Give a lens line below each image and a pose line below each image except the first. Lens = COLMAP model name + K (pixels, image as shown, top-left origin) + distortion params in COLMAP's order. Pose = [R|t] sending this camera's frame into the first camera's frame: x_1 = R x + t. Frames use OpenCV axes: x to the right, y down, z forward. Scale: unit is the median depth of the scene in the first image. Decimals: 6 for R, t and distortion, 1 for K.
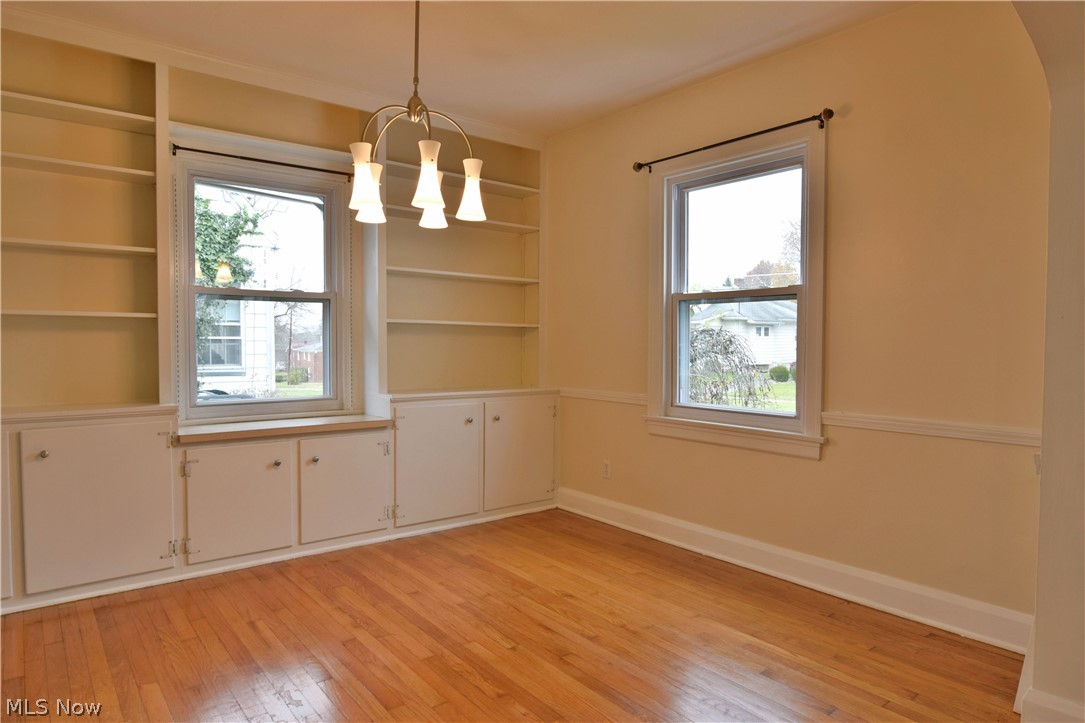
lens RADIAL K [[663.6, 0, 545.0], [0, 663.6, 363.4], [0, 0, 1]] dist [-0.012836, -0.002000]
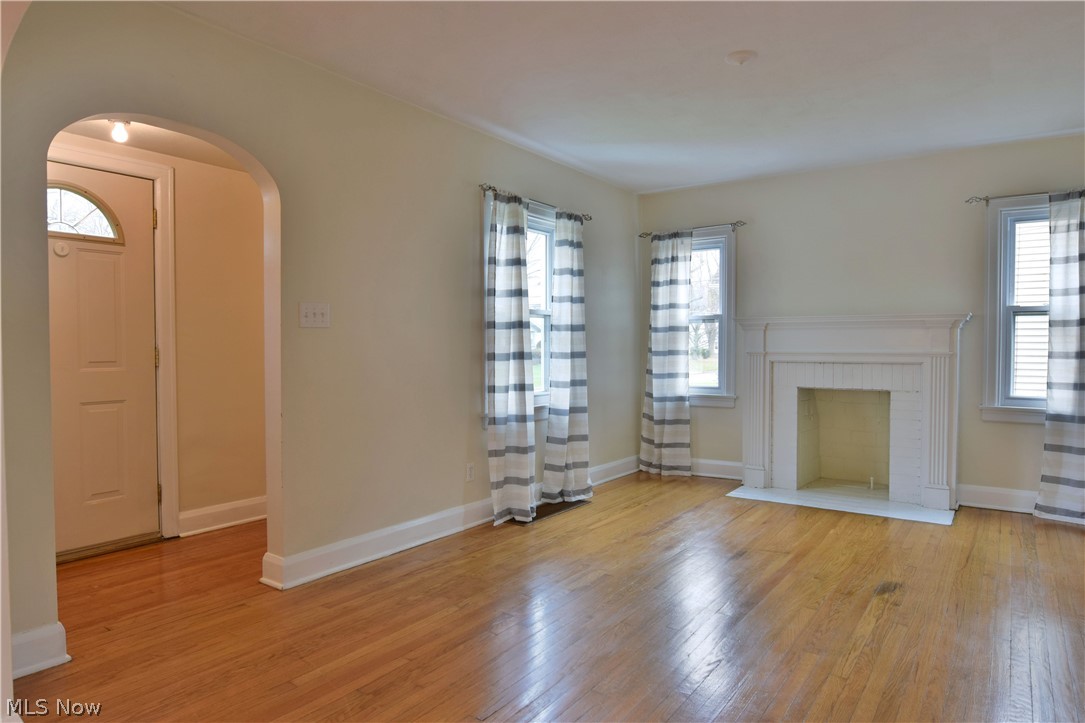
lens RADIAL K [[663.6, 0, 545.0], [0, 663.6, 363.4], [0, 0, 1]] dist [-0.012836, -0.002000]
pose [[-0.280469, -0.033345, 0.959284, -0.162828], [0.031718, 0.998529, 0.043982, -0.011905], [-0.959339, 0.042762, -0.278999, 0.232232]]
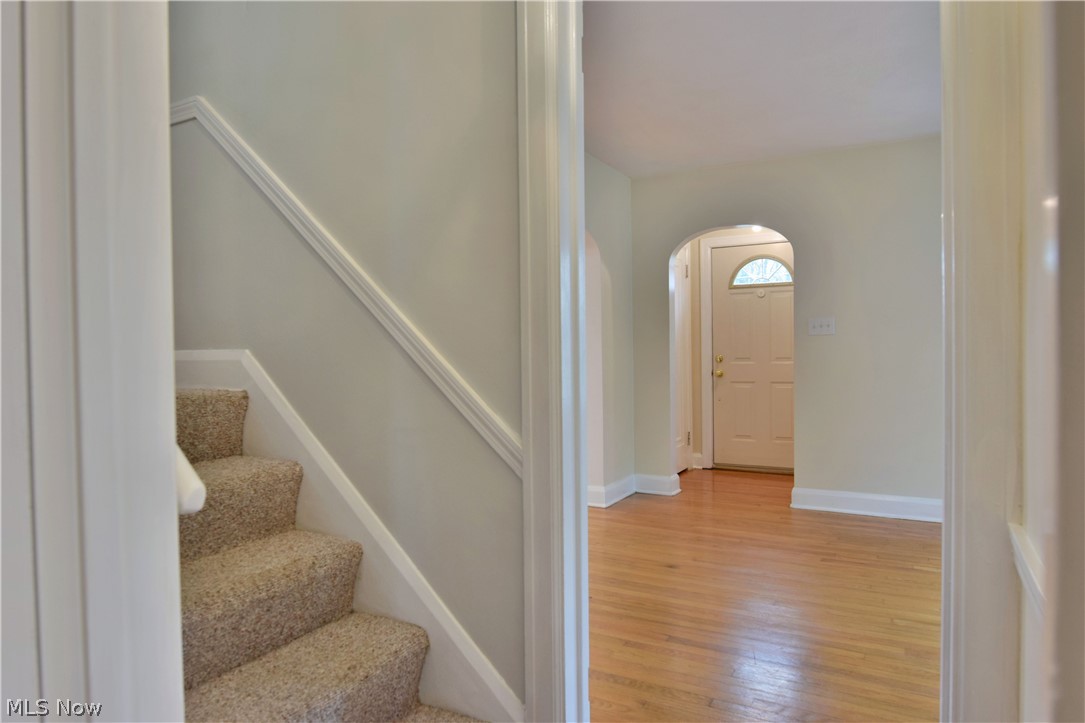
lens RADIAL K [[663.6, 0, 545.0], [0, 663.6, 363.4], [0, 0, 1]] dist [-0.012836, -0.002000]
pose [[0.925743, -0.023379, 0.377431, -0.194642], [0.029319, 0.999520, -0.009998, 0.020657], [-0.377016, 0.020322, 0.925984, -0.689510]]
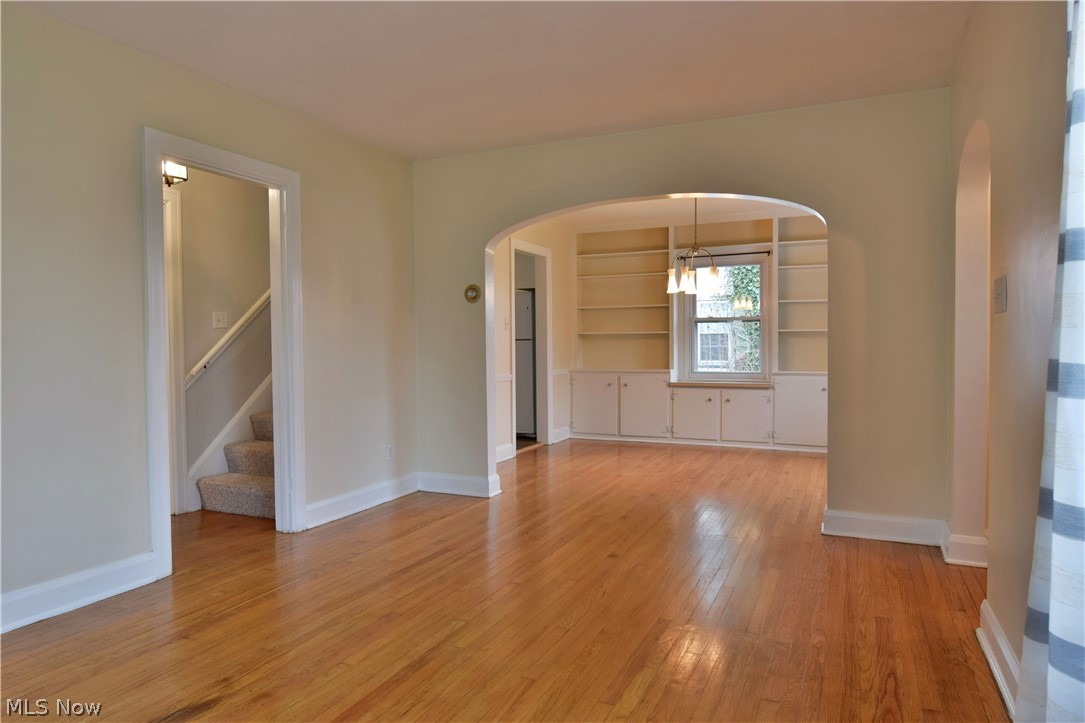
lens RADIAL K [[663.6, 0, 545.0], [0, 663.6, 363.4], [0, 0, 1]] dist [-0.012836, -0.002000]
pose [[0.446961, 0.018224, -0.894368, 1.139572], [-0.020532, 0.999738, 0.010110, 0.020900], [0.894318, 0.013844, 0.447218, -0.392238]]
